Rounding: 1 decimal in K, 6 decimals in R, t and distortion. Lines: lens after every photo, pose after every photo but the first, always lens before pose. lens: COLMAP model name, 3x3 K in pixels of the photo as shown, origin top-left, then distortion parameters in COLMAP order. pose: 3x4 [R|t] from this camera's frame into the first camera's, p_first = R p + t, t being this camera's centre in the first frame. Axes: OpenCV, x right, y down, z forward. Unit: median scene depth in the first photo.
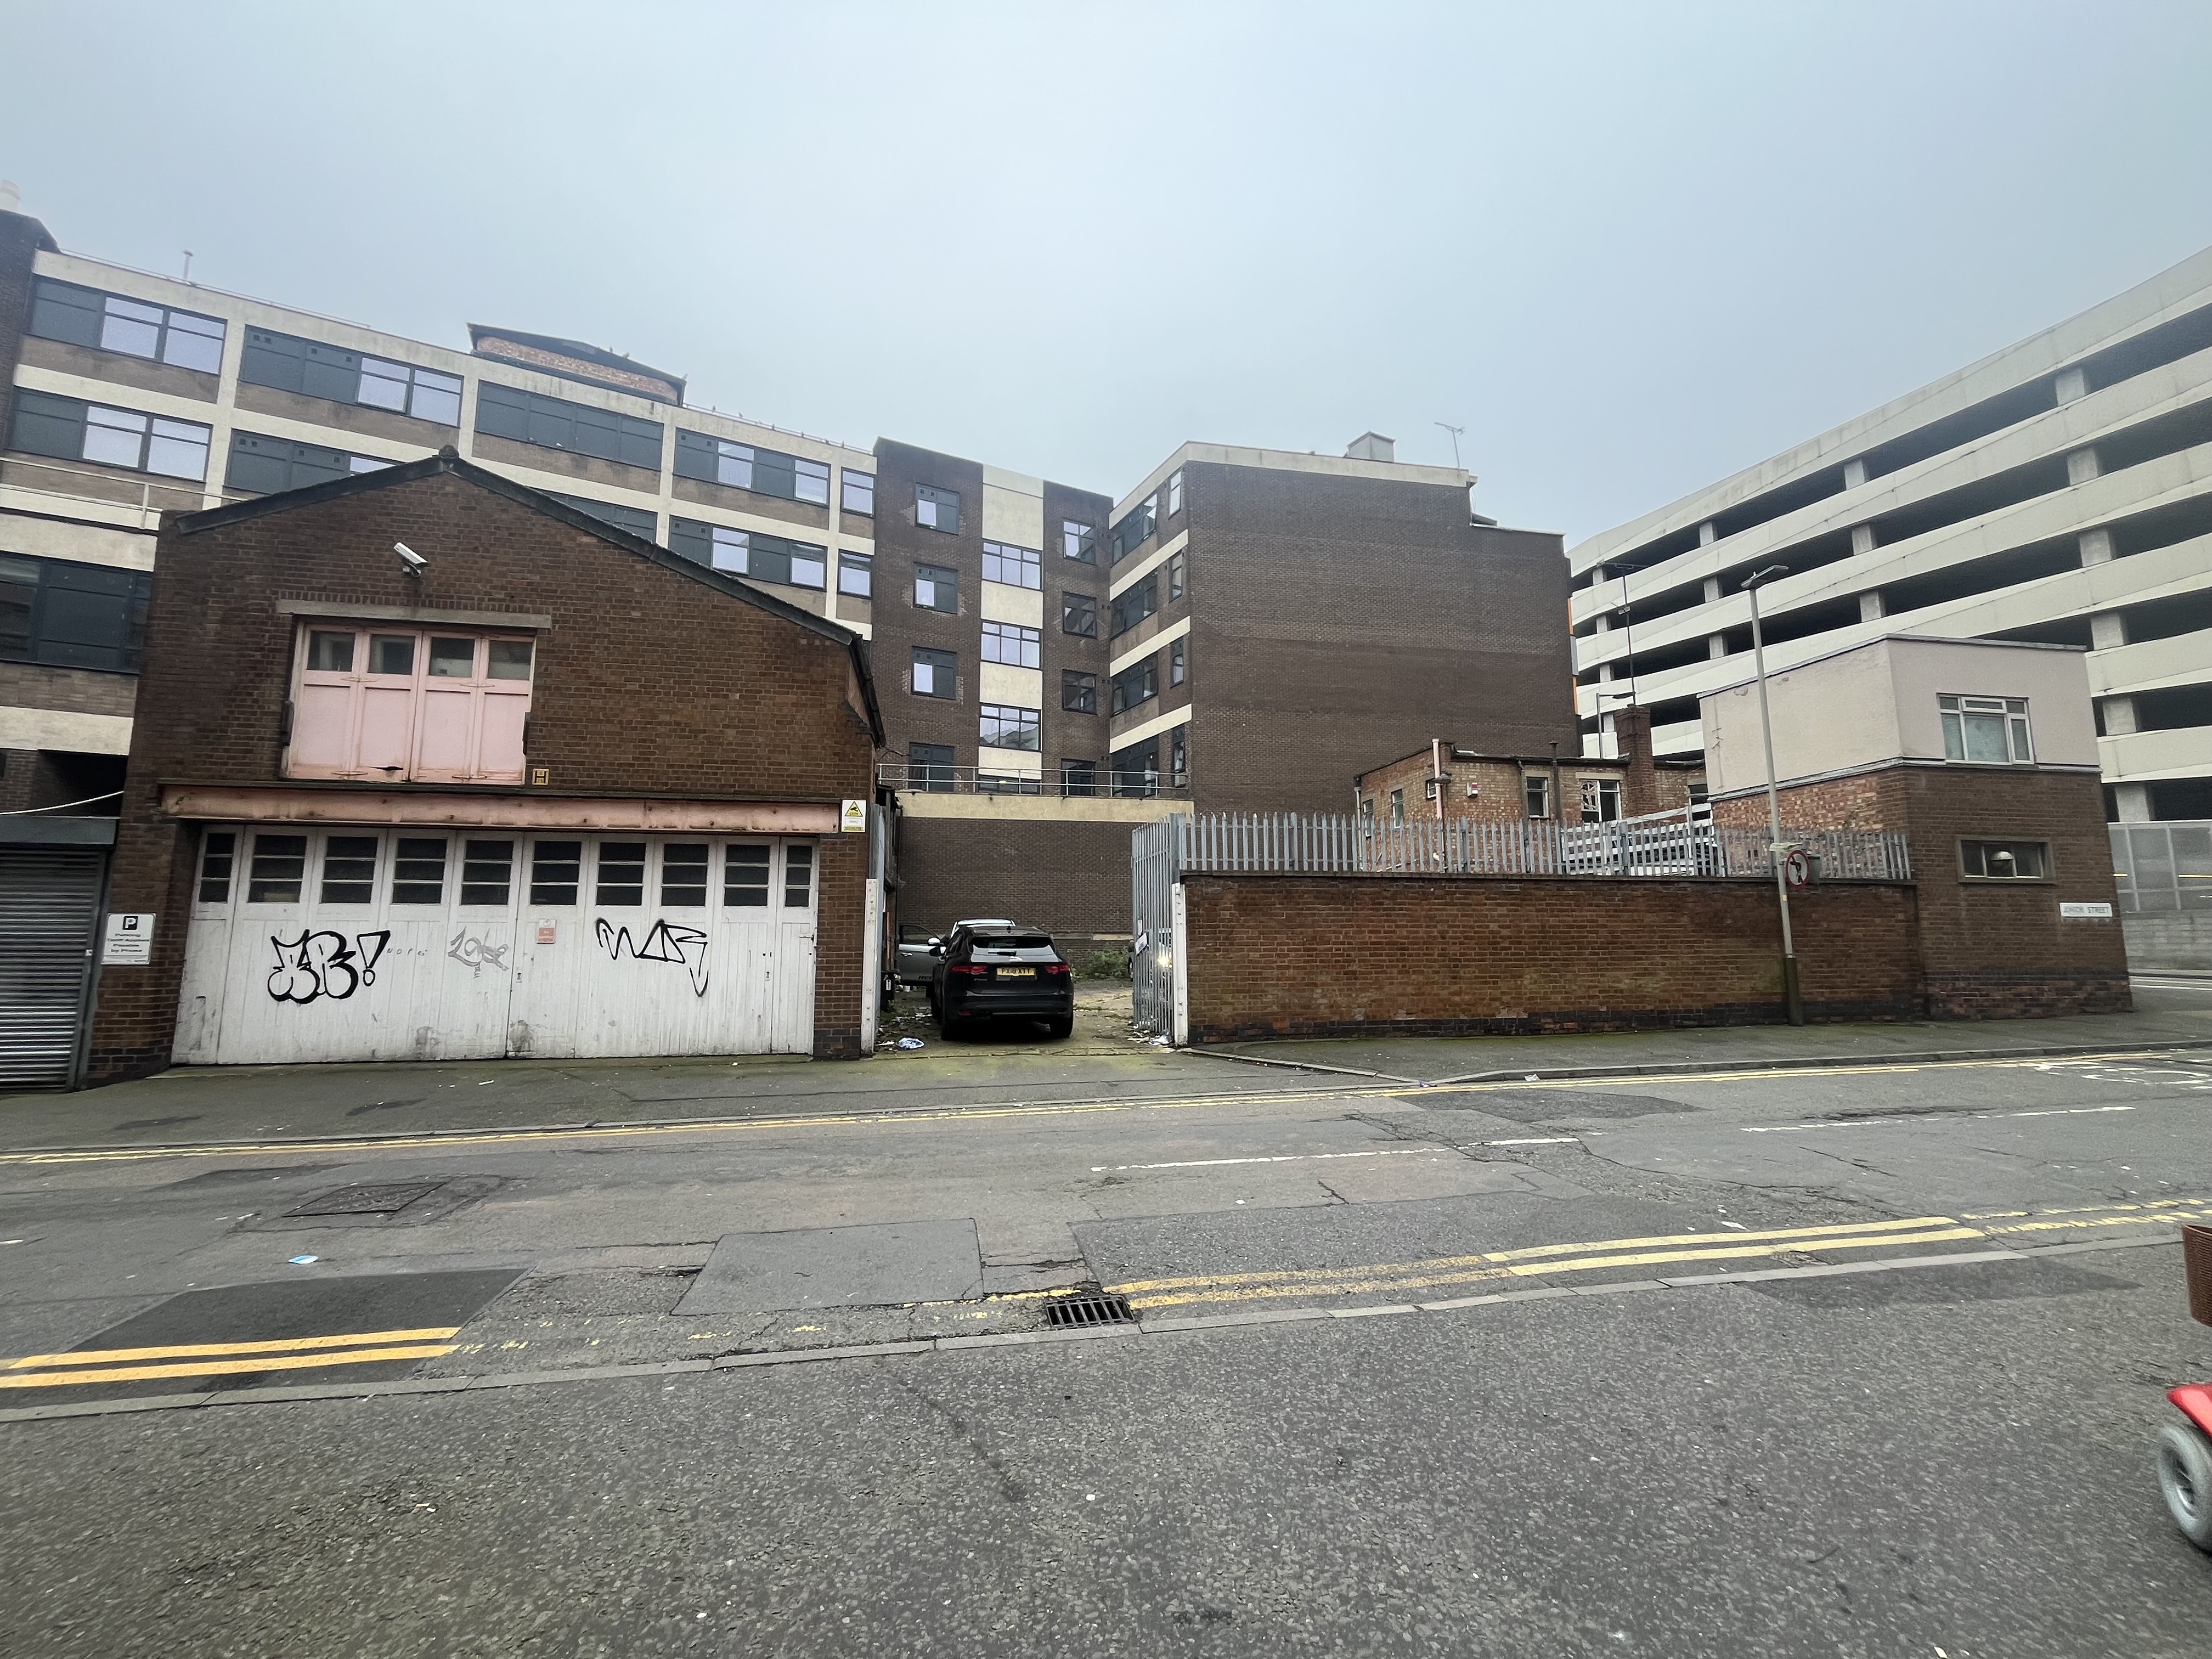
lens RADIAL K [[898.1, 0, 1103.2], [0, 898.1, 829.8], [0, 0, 1]] dist [-0.002890, -0.000448]
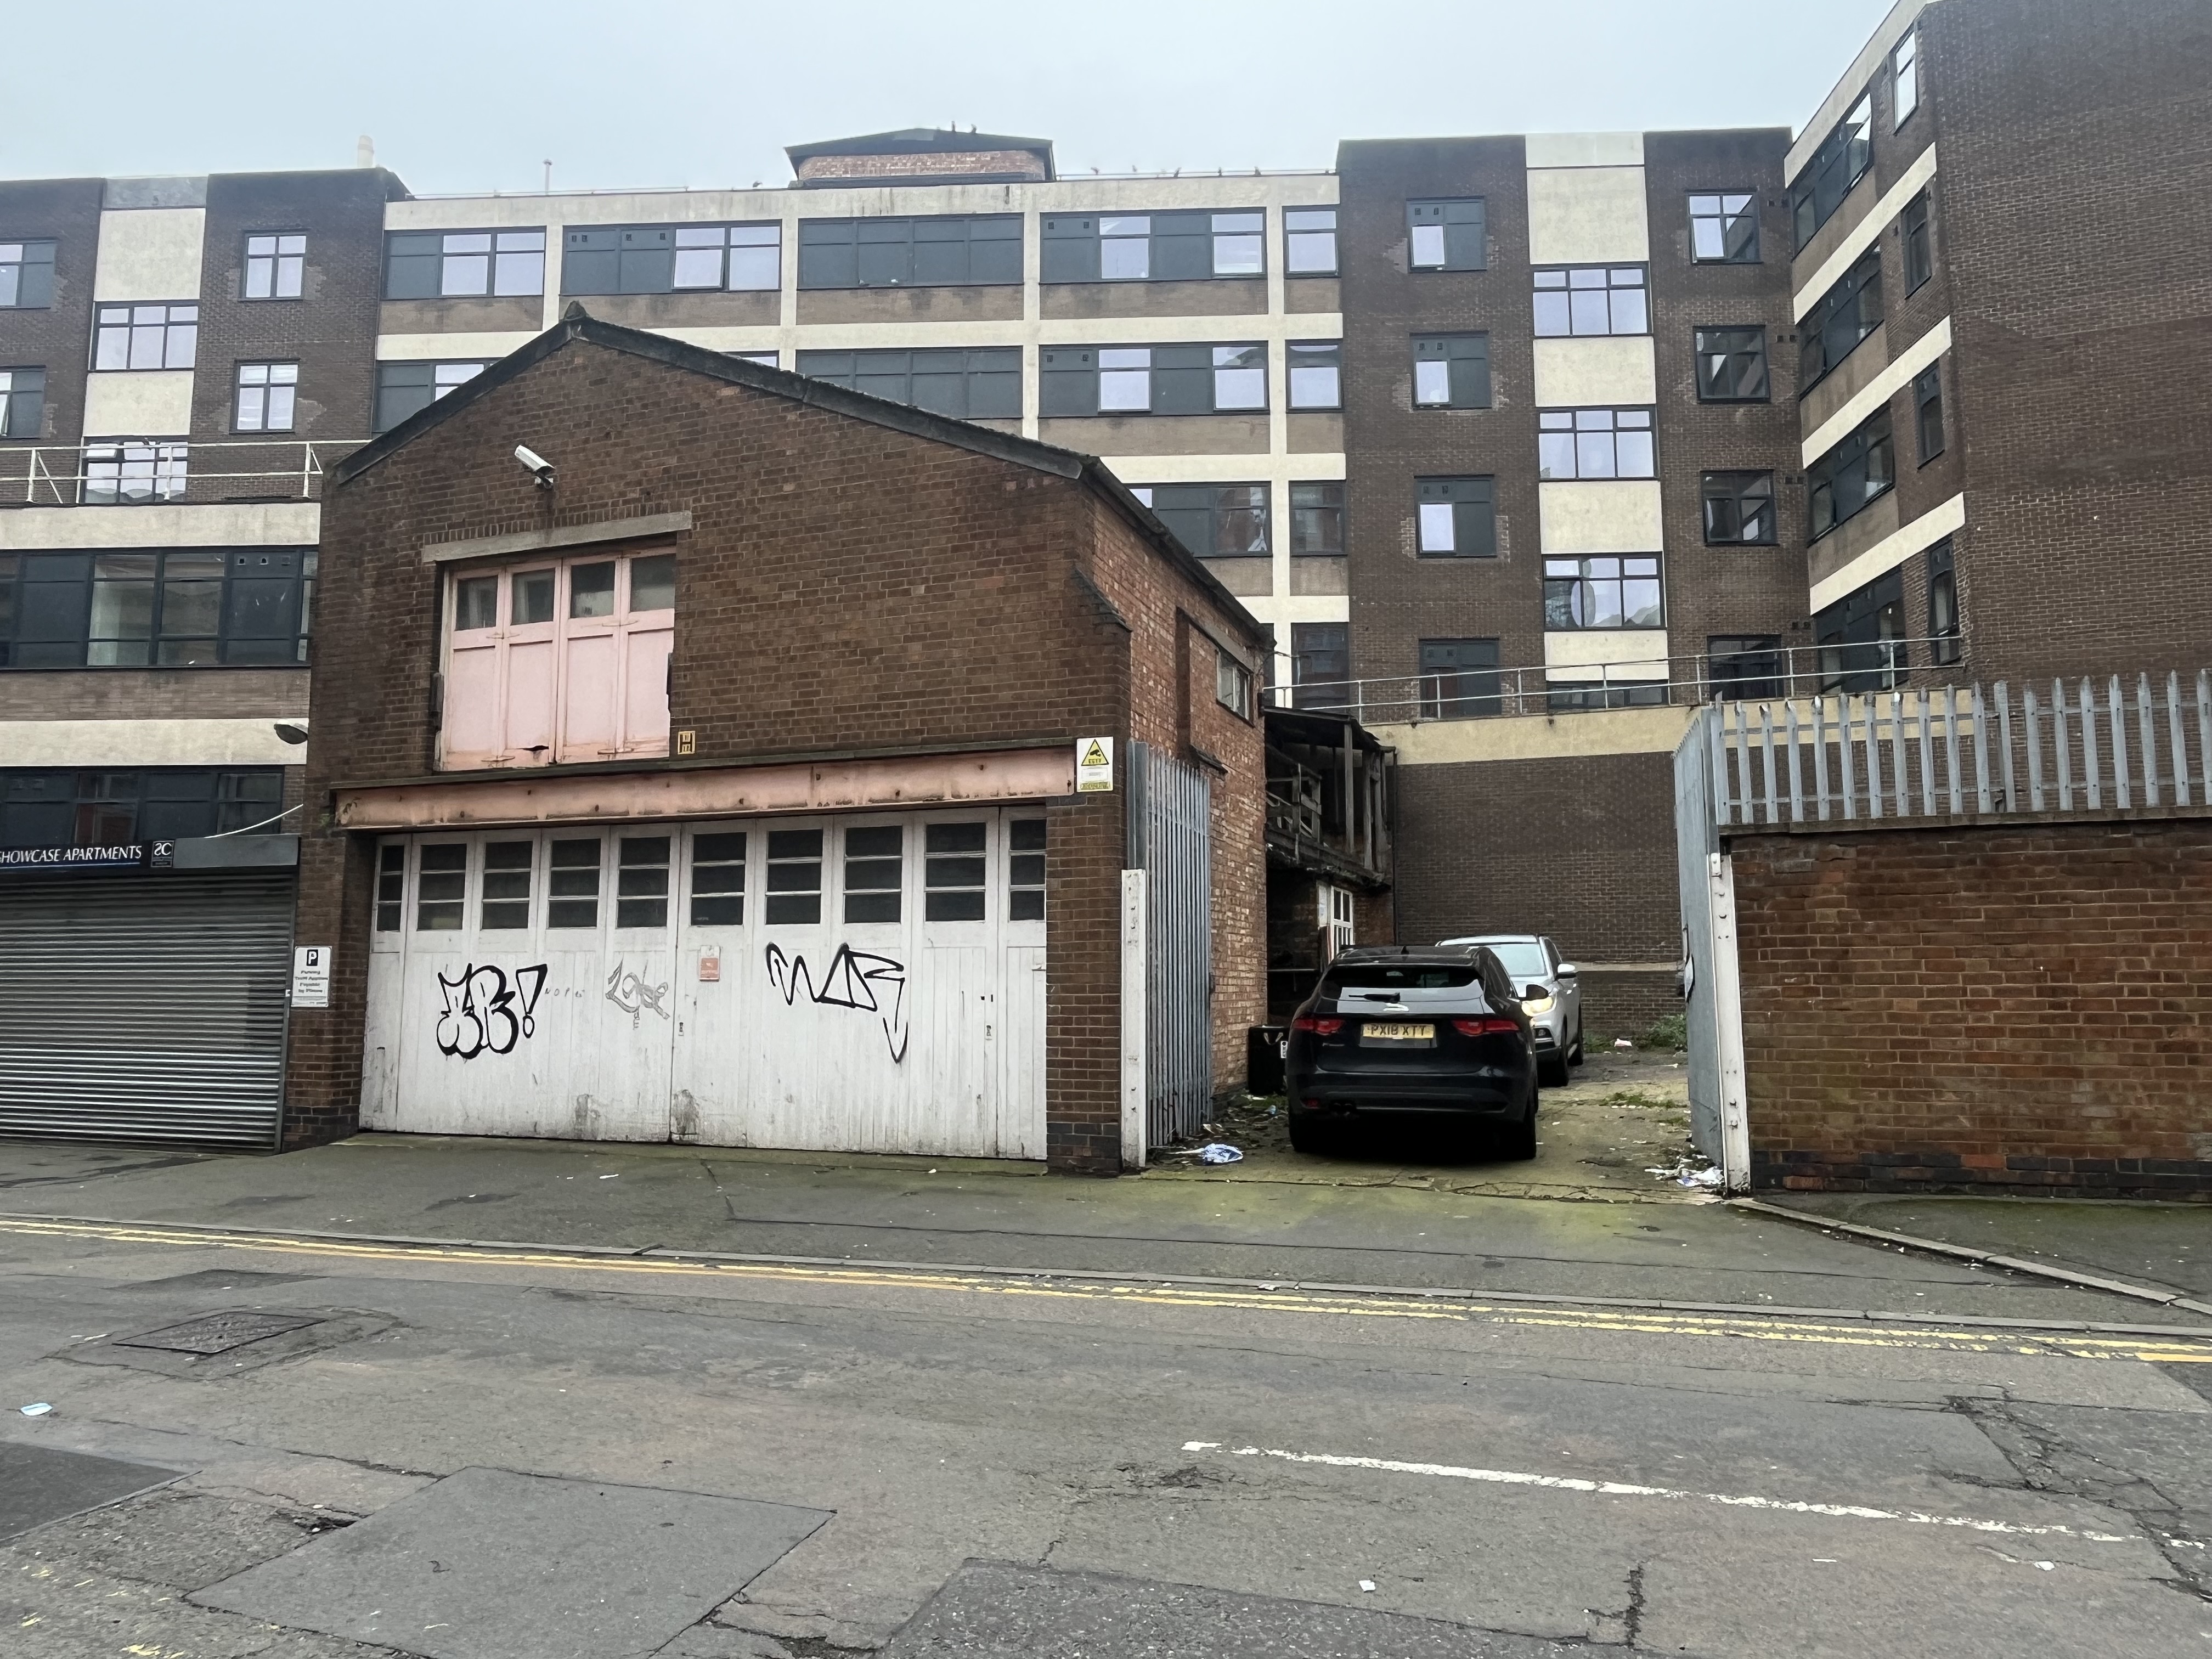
lens RADIAL K [[1450.6, 0, 1098.7], [0, 1450.6, 814.3], [0, 0, 1]] dist [0.000999, -0.005443]
pose [[0.861067, -0.059713, -0.504974, 0.161989], [0.066064, 0.997801, -0.005339, 0.017805], [0.504182, -0.028764, 0.863118, 0.138620]]
